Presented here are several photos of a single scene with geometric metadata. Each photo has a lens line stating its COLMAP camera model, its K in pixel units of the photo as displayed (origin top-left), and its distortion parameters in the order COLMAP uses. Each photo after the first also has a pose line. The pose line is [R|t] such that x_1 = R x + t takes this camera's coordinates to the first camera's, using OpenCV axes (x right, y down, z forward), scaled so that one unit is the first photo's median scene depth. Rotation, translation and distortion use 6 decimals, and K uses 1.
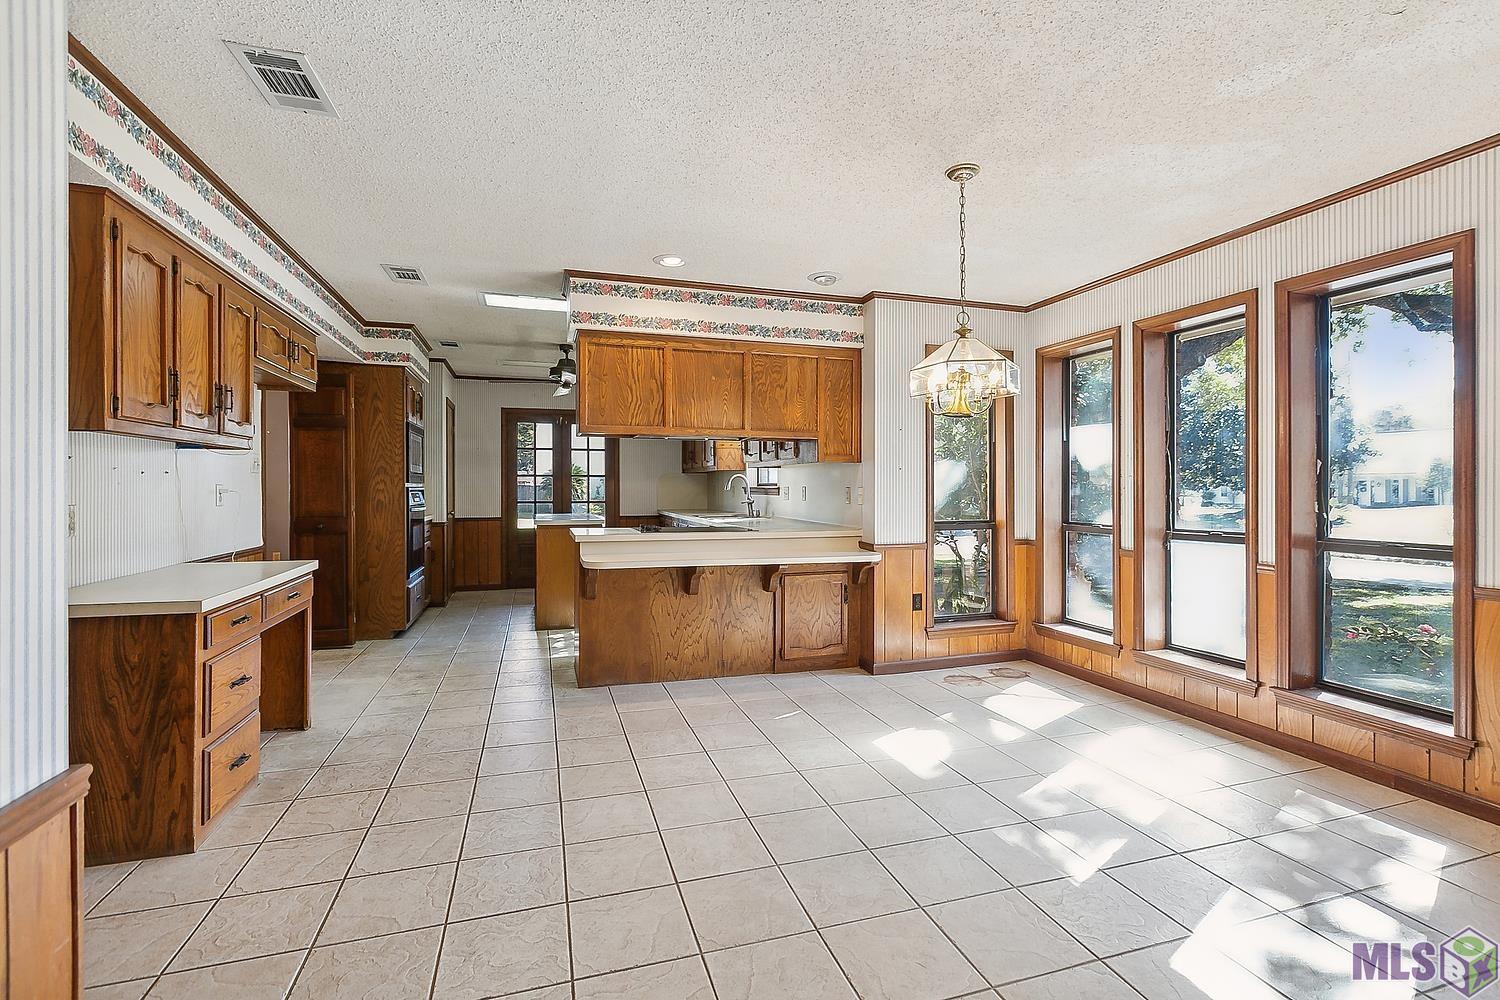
lens RADIAL K [[672.6, 0, 750.0], [0, 672.6, 500.0], [0, 0, 1]] dist [0.000106, 0.000059]
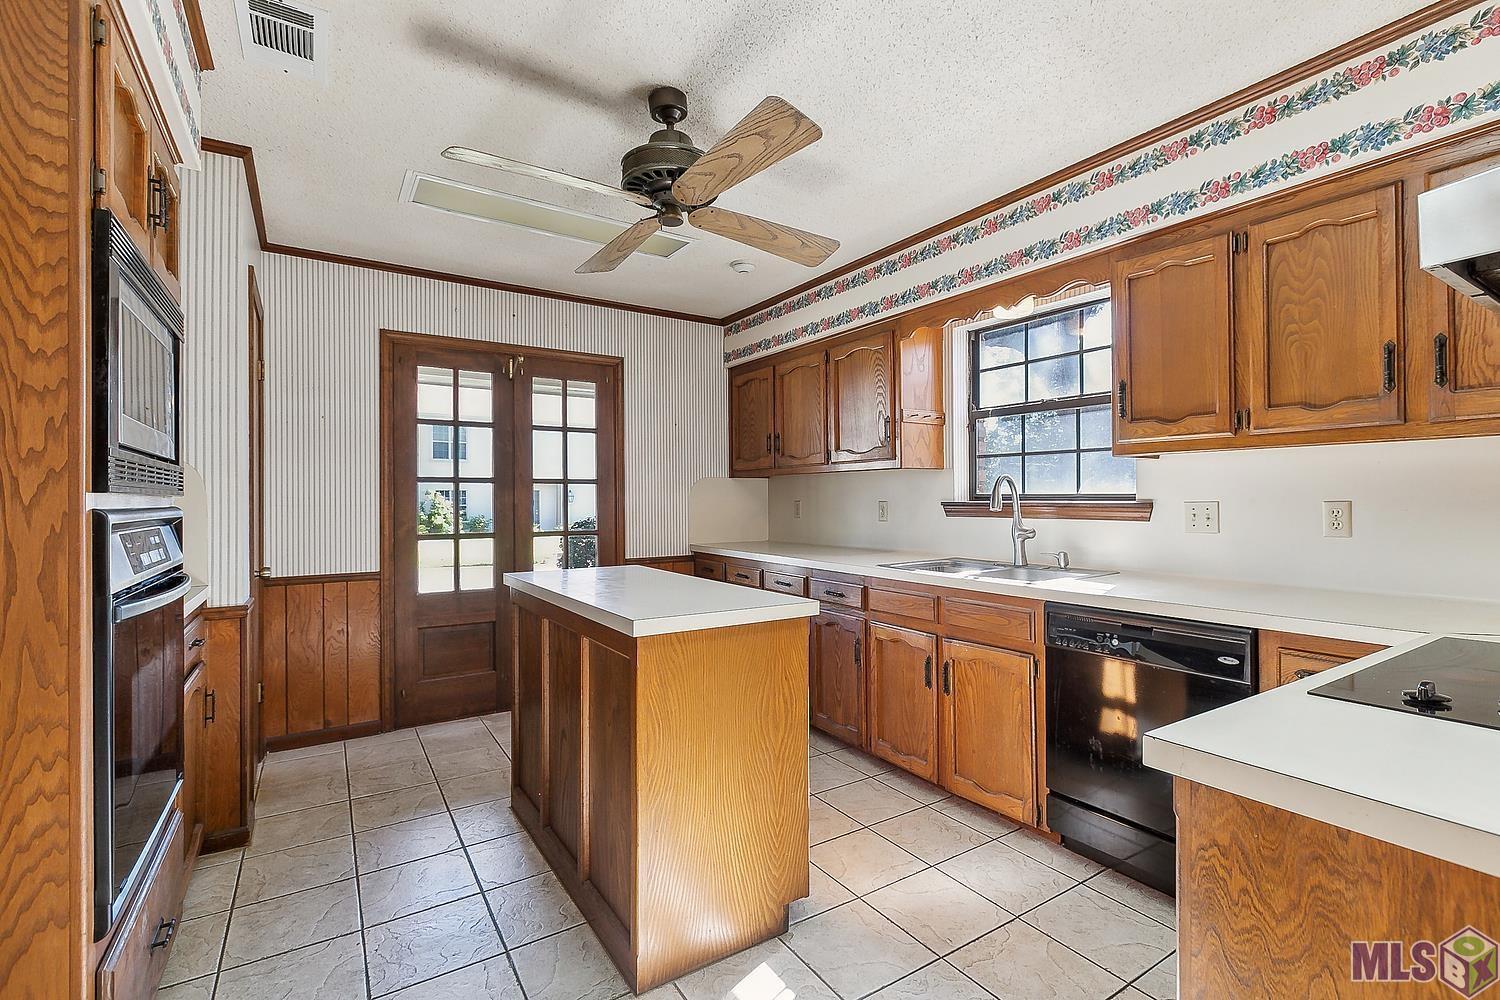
lens RADIAL K [[672.6, 0, 750.0], [0, 672.6, 500.0], [0, 0, 1]] dist [0.000106, 0.000059]
pose [[0.965732, -0.009363, 0.259371, -0.243874], [0.014805, 0.999709, -0.019034, -0.010685], [-0.259118, 0.022222, 0.965590, 0.494417]]
